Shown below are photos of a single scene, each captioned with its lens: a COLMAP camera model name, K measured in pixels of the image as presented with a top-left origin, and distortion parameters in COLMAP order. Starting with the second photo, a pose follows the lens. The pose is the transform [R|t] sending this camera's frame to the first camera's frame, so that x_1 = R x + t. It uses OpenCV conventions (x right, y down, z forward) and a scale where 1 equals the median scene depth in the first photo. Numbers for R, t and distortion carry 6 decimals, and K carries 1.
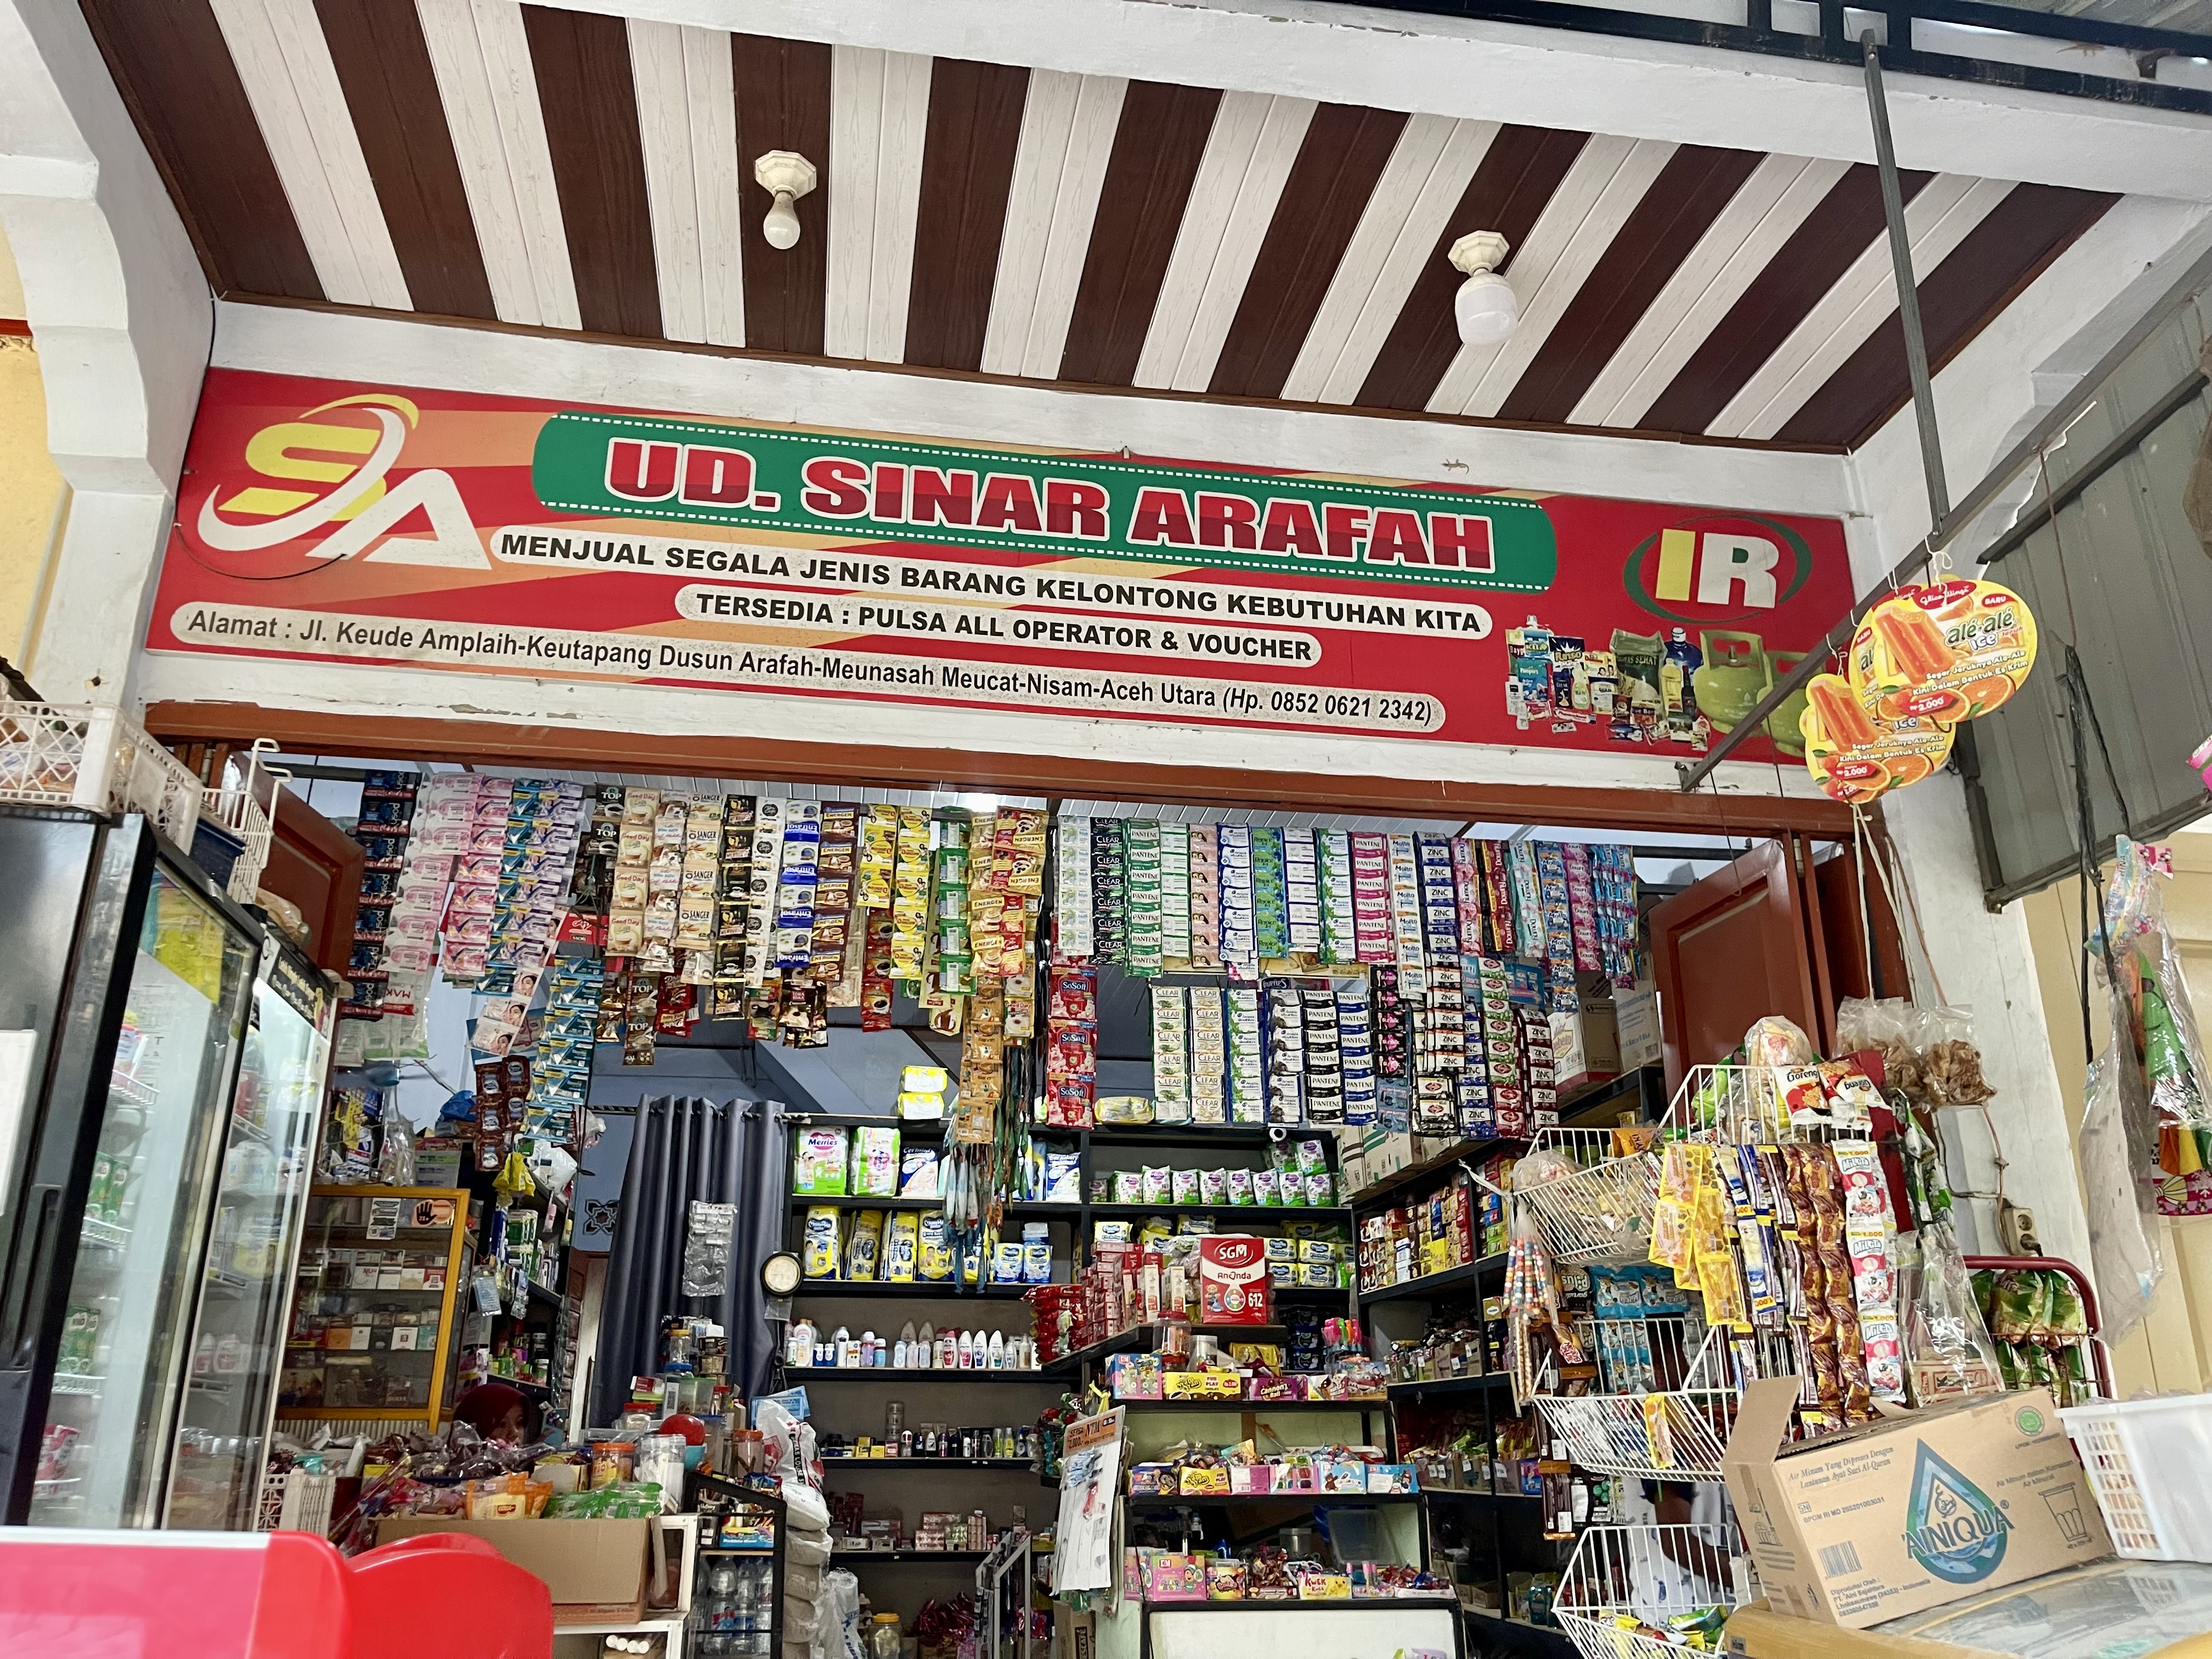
lens RADIAL K [[1693.2, 0, 1094.3], [0, 1693.2, 846.7], [0, 0, 1]] dist [0.071066, -0.101655]
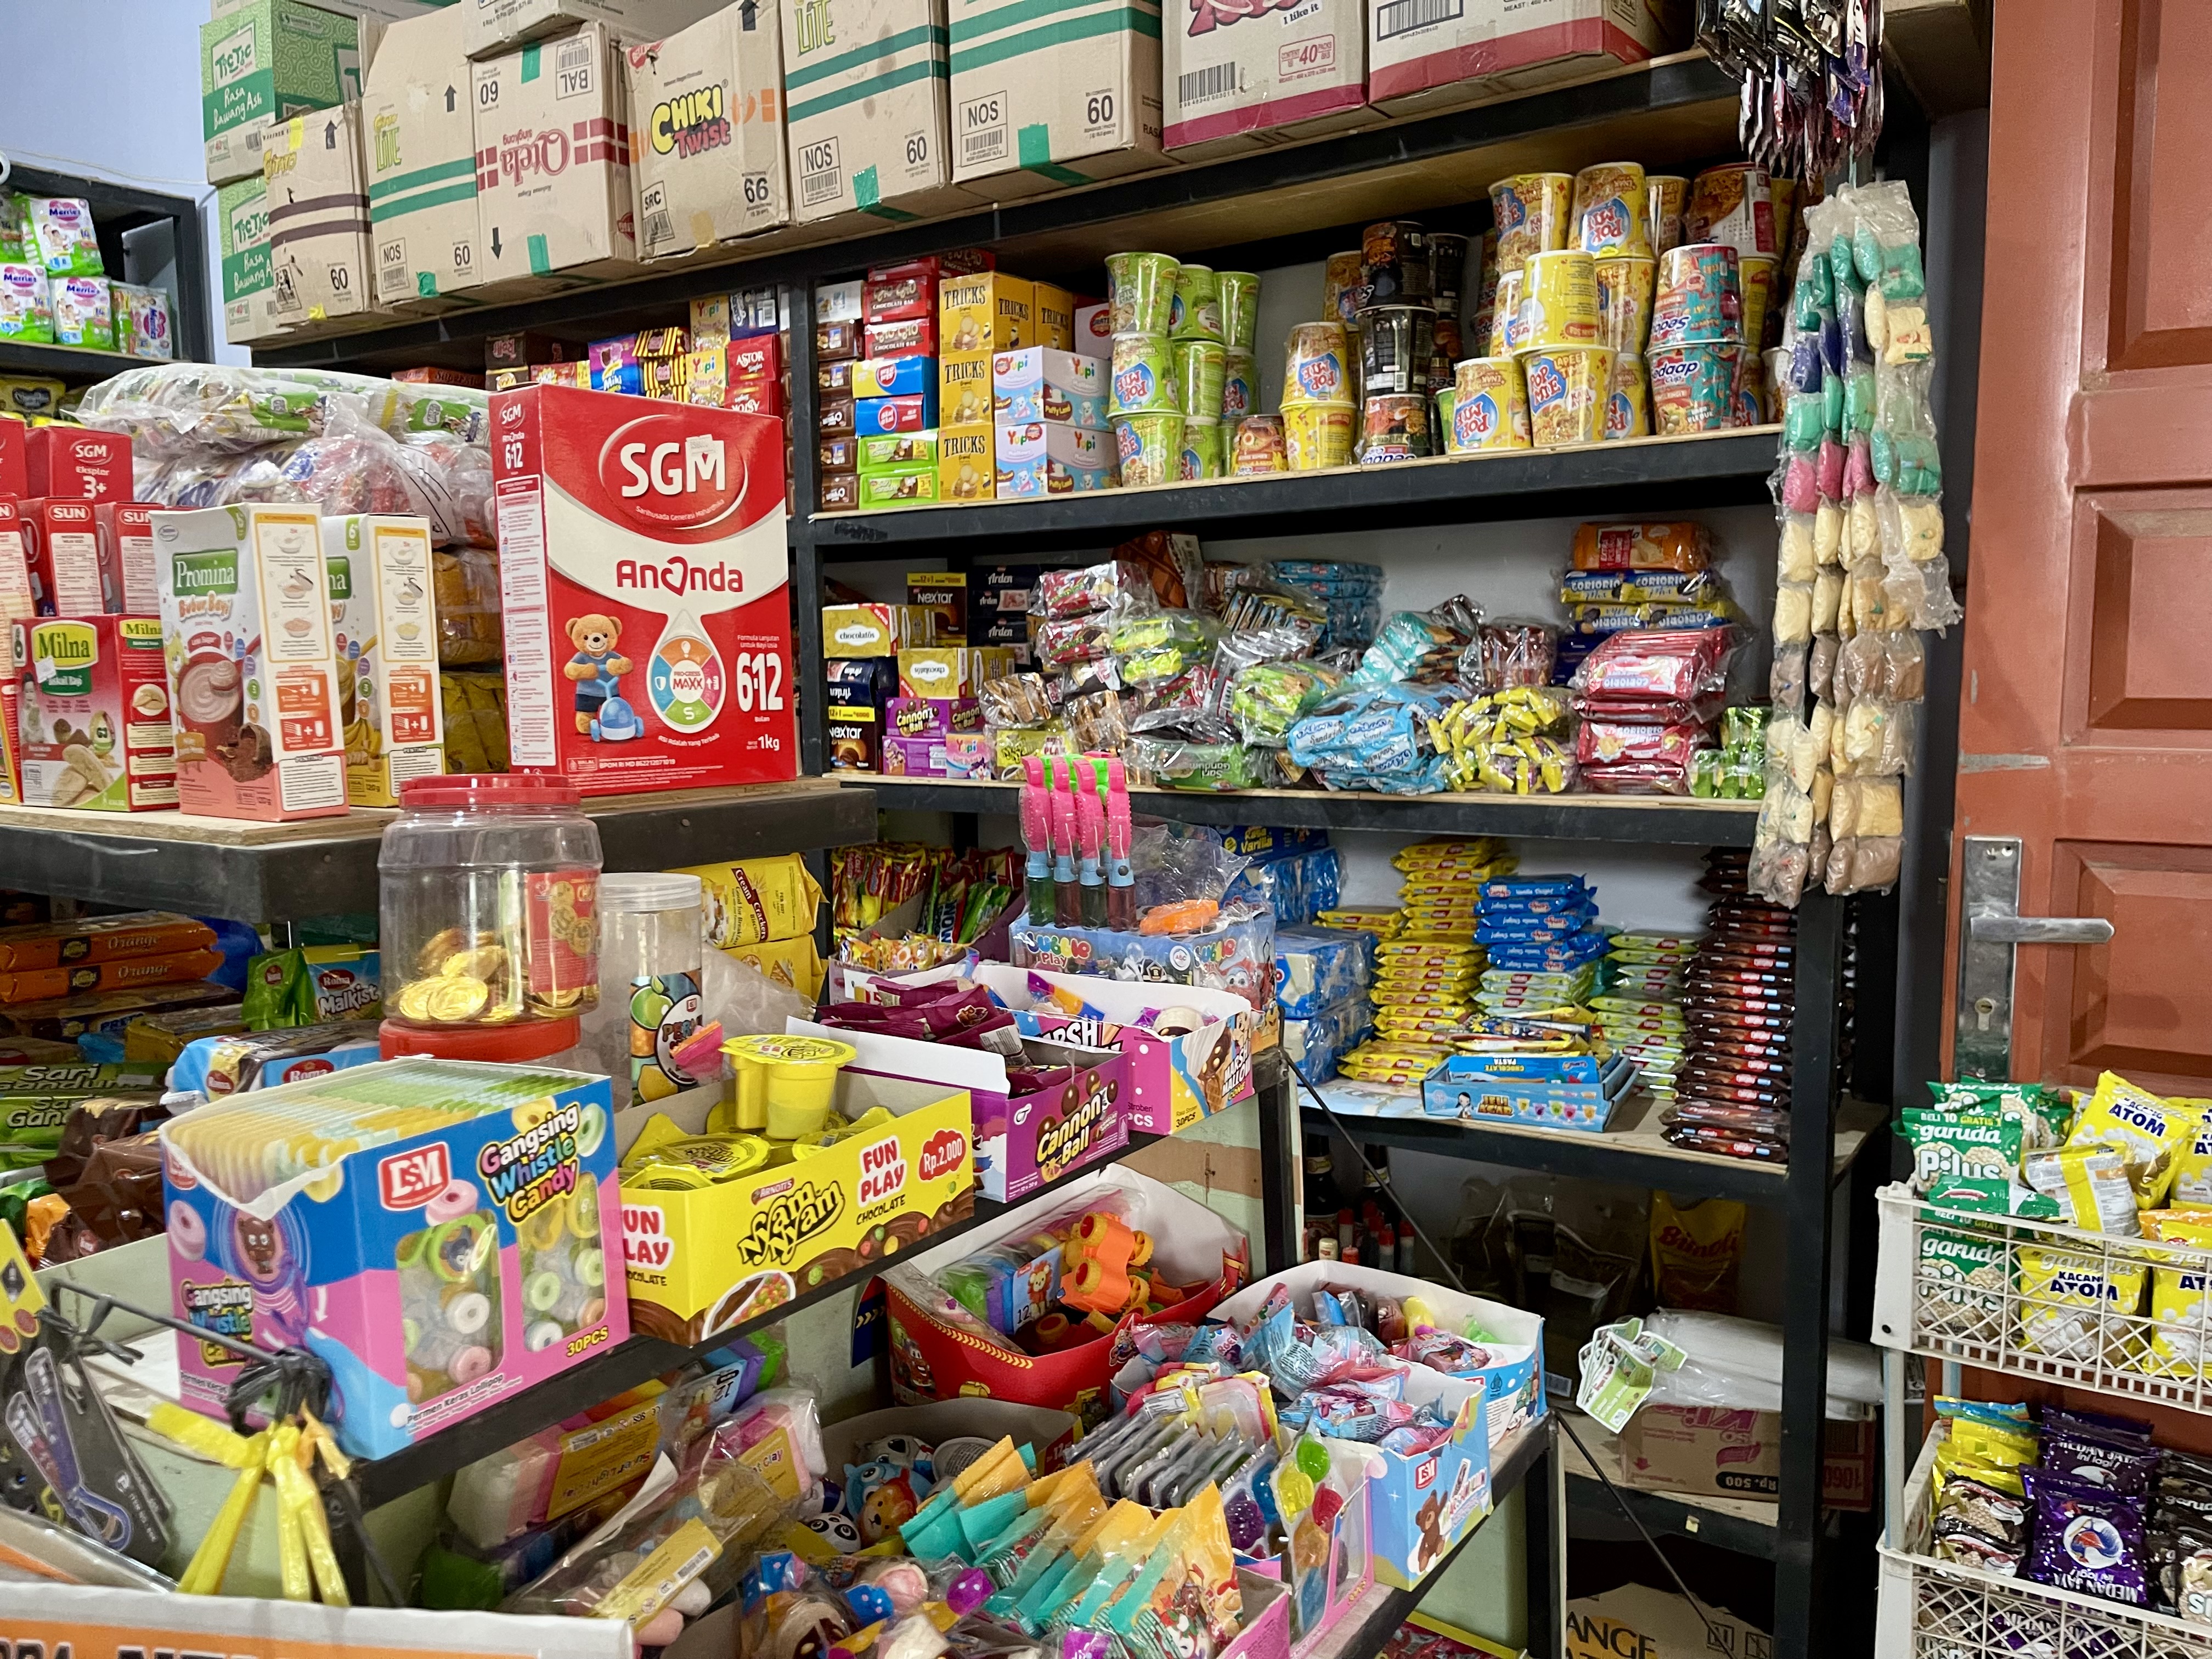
lens RADIAL K [[1693.2, 0, 1094.3], [0, 1693.2, 846.7], [0, 0, 1]] dist [0.071066, -0.101655]
pose [[0.689867, -0.082657, 0.719202, -0.041149], [-0.236229, 0.913378, 0.331567, 0.219689], [-0.684310, -0.398634, 0.610583, 0.900337]]
